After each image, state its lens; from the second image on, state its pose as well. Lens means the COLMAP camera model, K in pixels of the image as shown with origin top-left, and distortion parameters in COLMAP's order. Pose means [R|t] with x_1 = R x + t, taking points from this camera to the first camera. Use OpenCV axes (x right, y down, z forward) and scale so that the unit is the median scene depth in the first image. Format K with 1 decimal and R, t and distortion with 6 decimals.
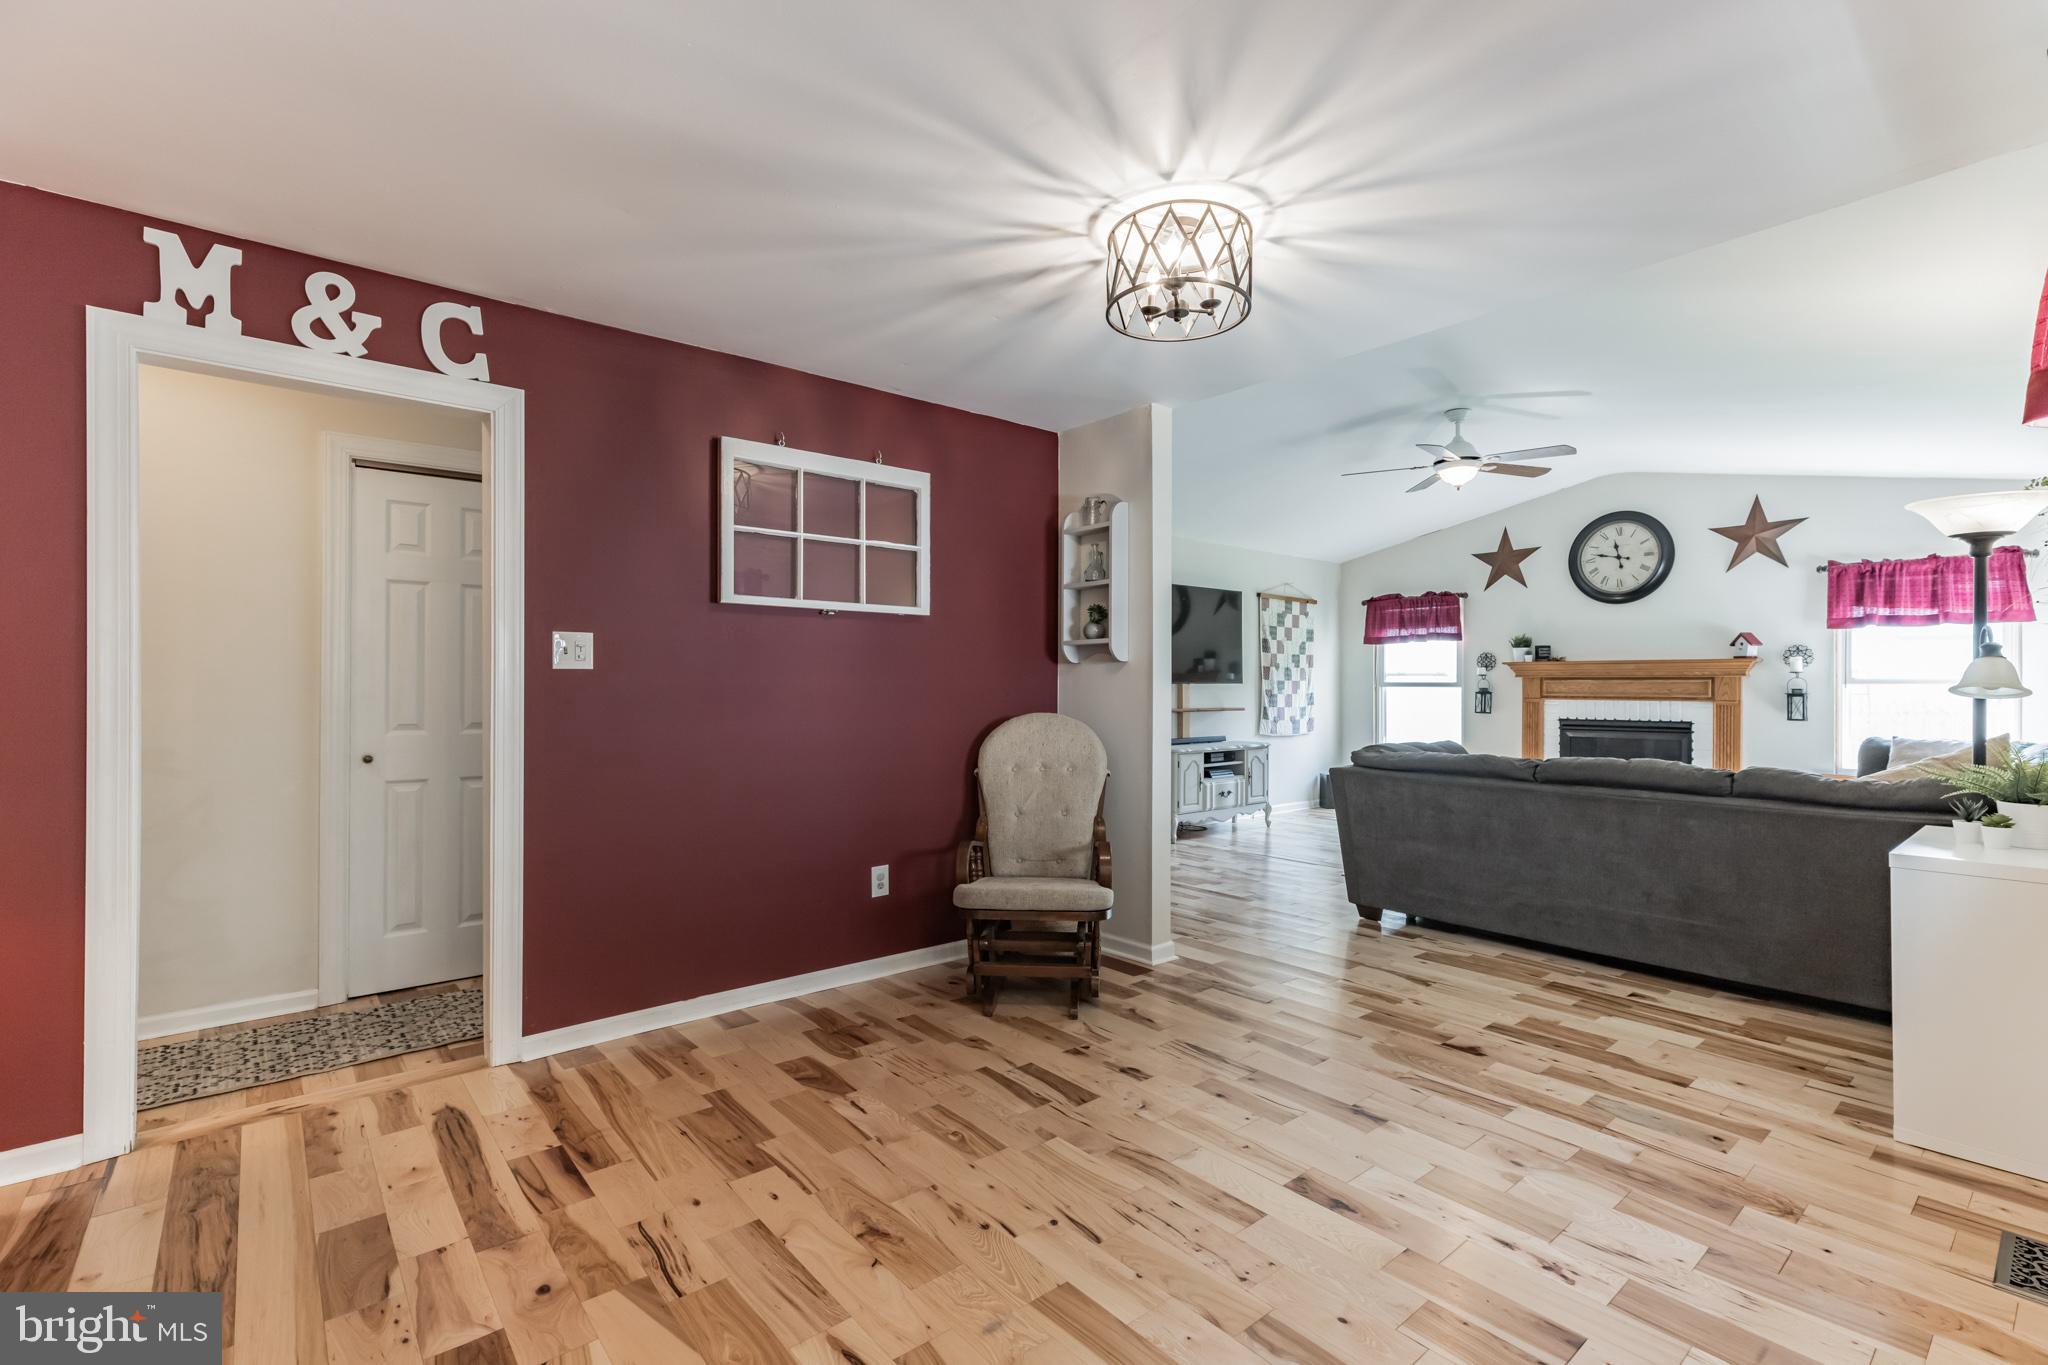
lens RADIAL K [[924.1, 0, 1024.0], [0, 924.1, 682.5], [0, 0, 1]] dist [0.000168, 0.000246]
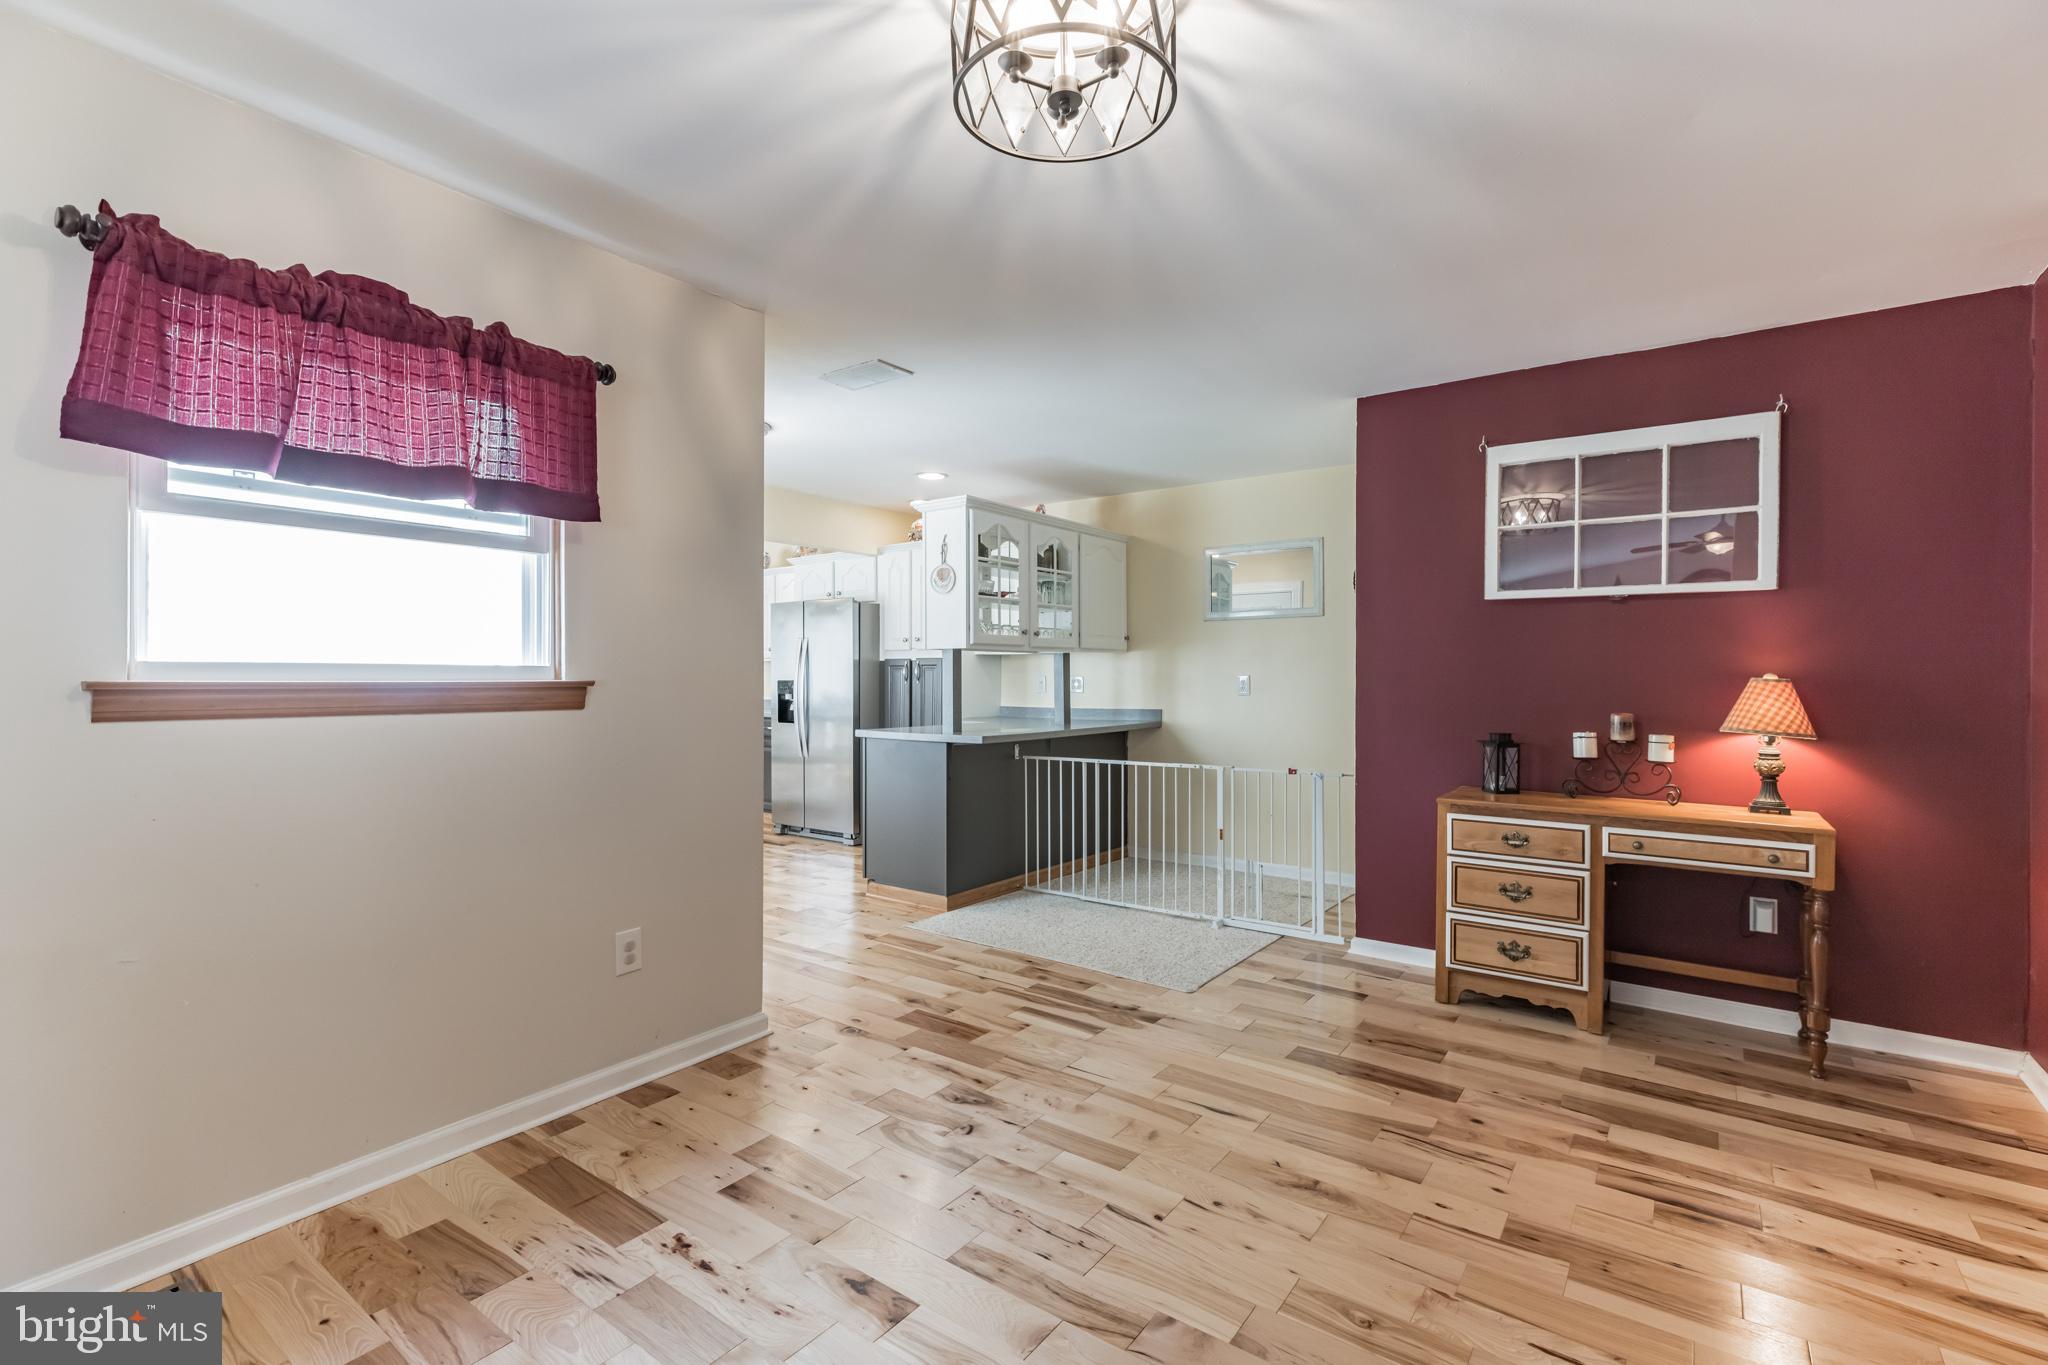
lens RADIAL K [[924.1, 0, 1024.0], [0, 924.1, 682.5], [0, 0, 1]] dist [0.000168, 0.000246]
pose [[-0.970389, -0.001240, -0.241543, 0.412296], [-0.002647, 0.999981, 0.005498, -0.000551], [0.241532, 0.005974, -0.970375, 1.915473]]
